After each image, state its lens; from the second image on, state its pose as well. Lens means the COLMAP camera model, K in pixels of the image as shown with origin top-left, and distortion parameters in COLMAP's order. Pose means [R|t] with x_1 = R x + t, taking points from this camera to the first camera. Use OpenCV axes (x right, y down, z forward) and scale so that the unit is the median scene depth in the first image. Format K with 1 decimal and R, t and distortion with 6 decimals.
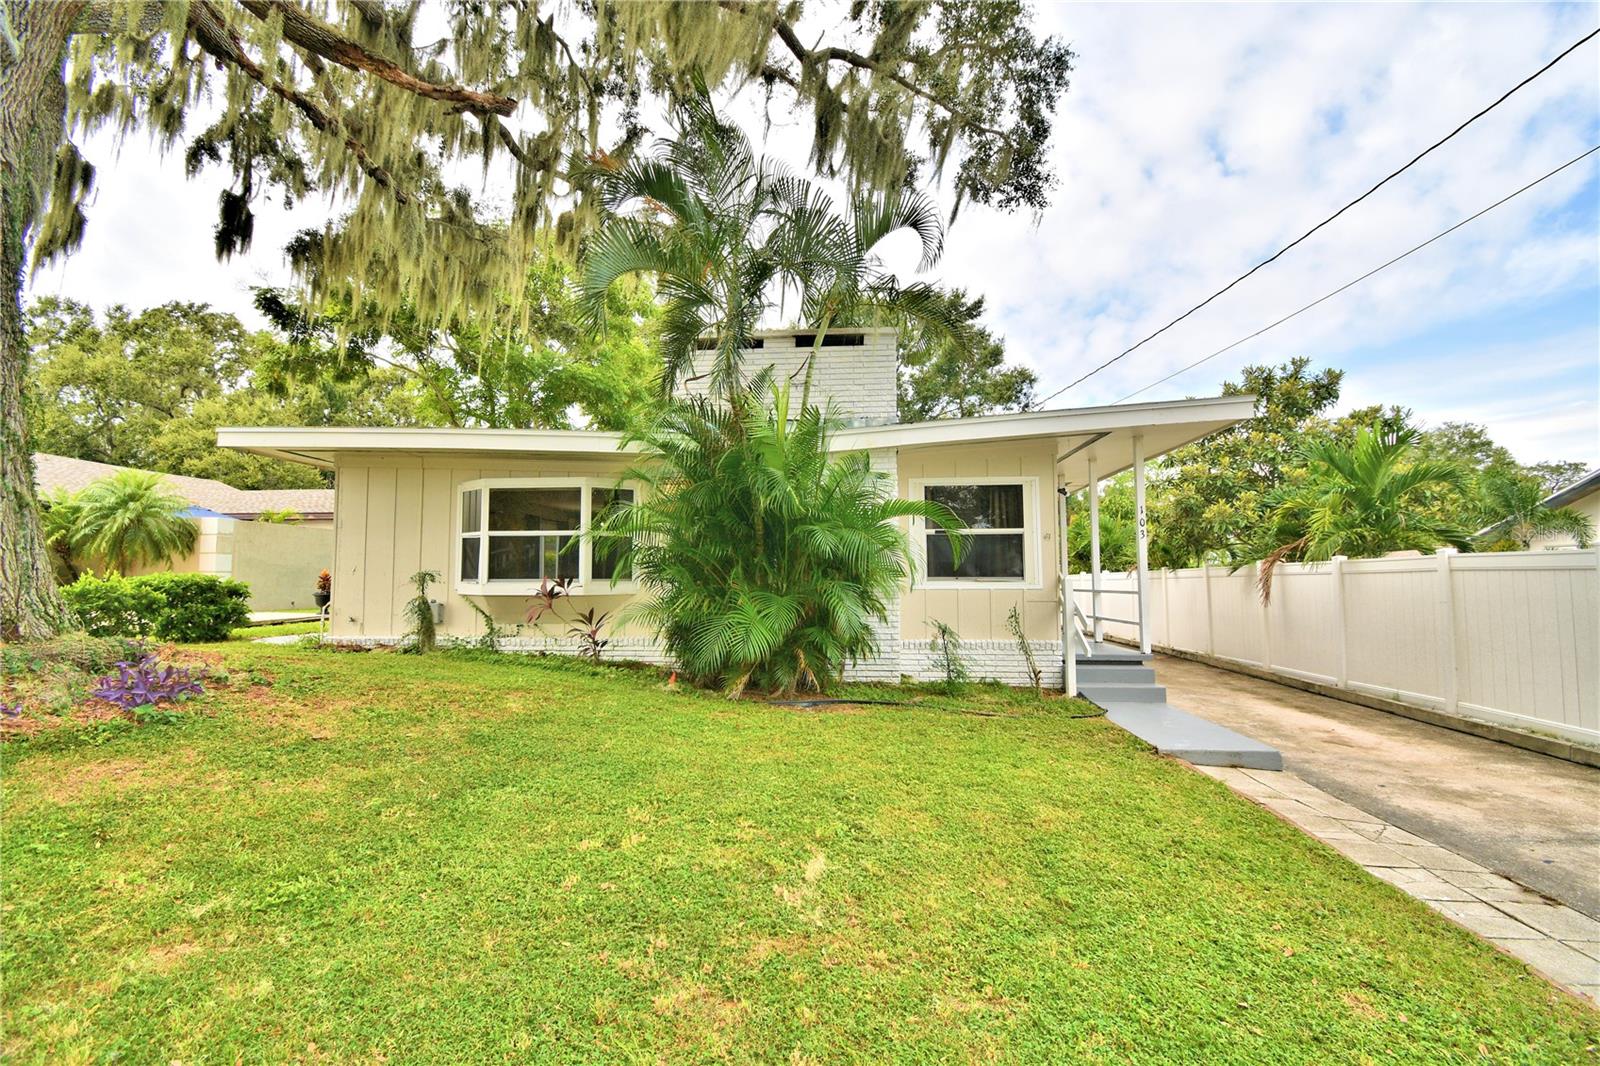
lens RADIAL K [[701.7, 0, 790.8], [0, 701.7, 533.3], [0, 0, 1]] dist [0.023106, -0.029326]
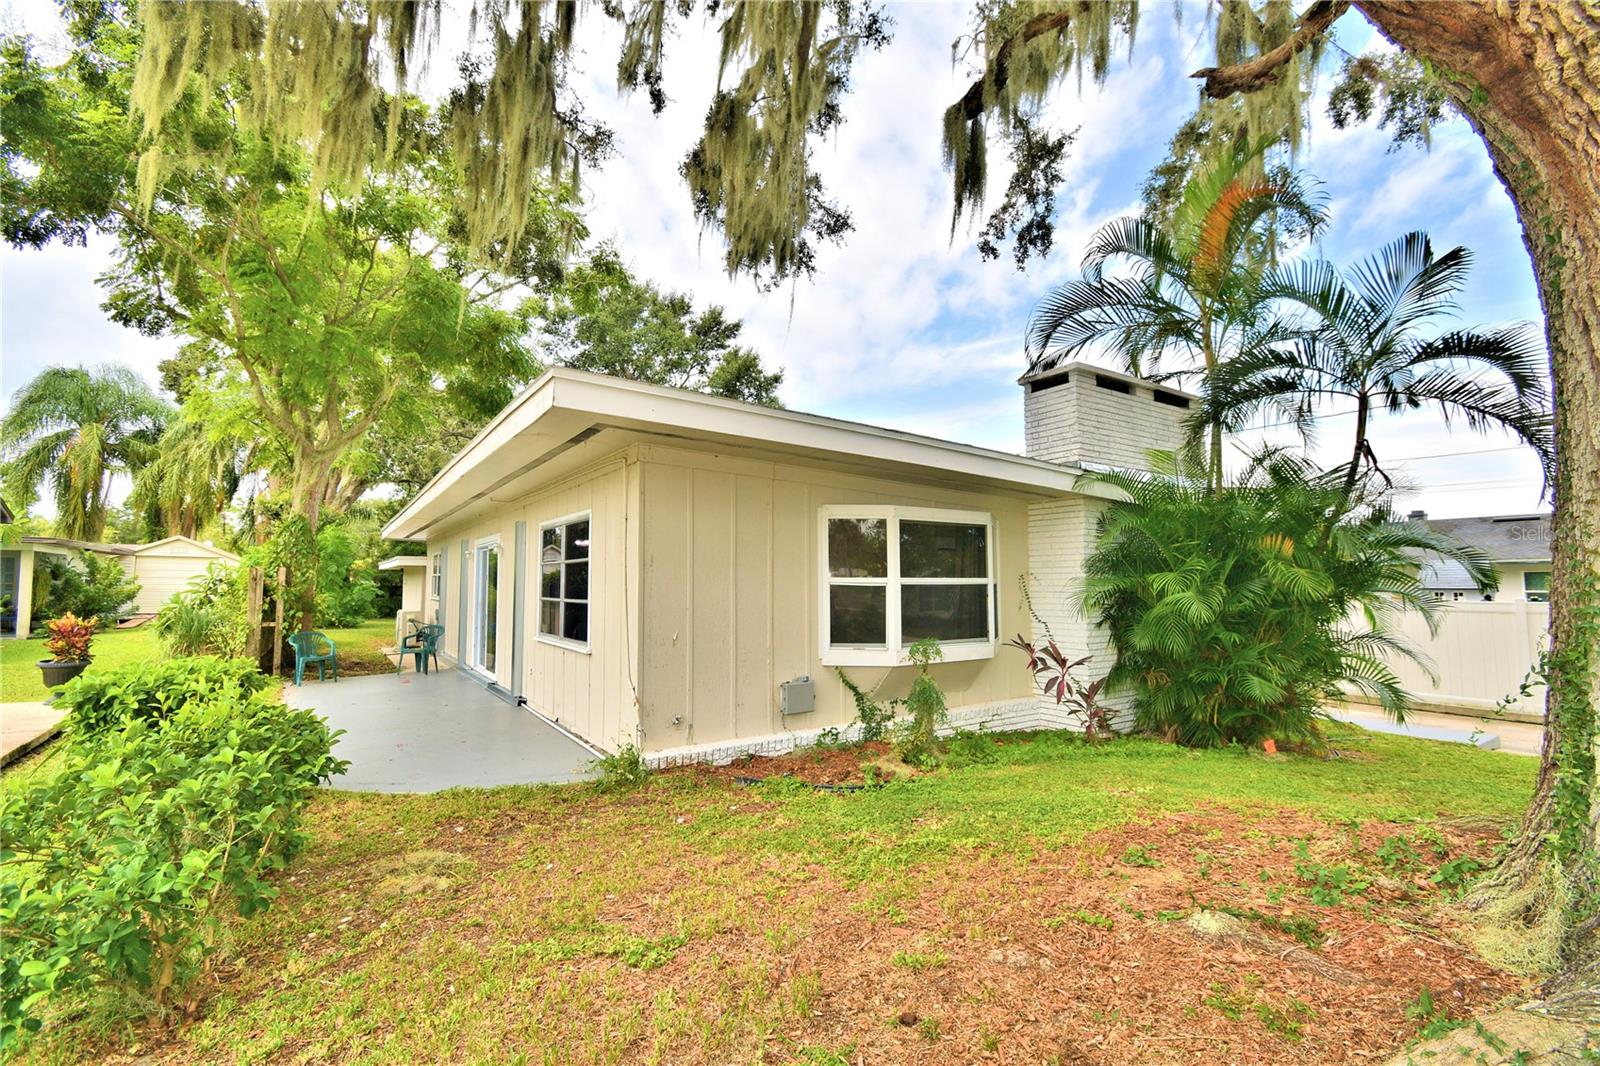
lens RADIAL K [[701.7, 0, 790.8], [0, 701.7, 533.3], [0, 0, 1]] dist [0.023106, -0.029326]
pose [[0.761052, 0.048248, 0.646894, -1.087592], [-0.046633, 0.998719, -0.019626, -0.032865], [-0.647012, -0.015231, 0.762328, 0.561872]]
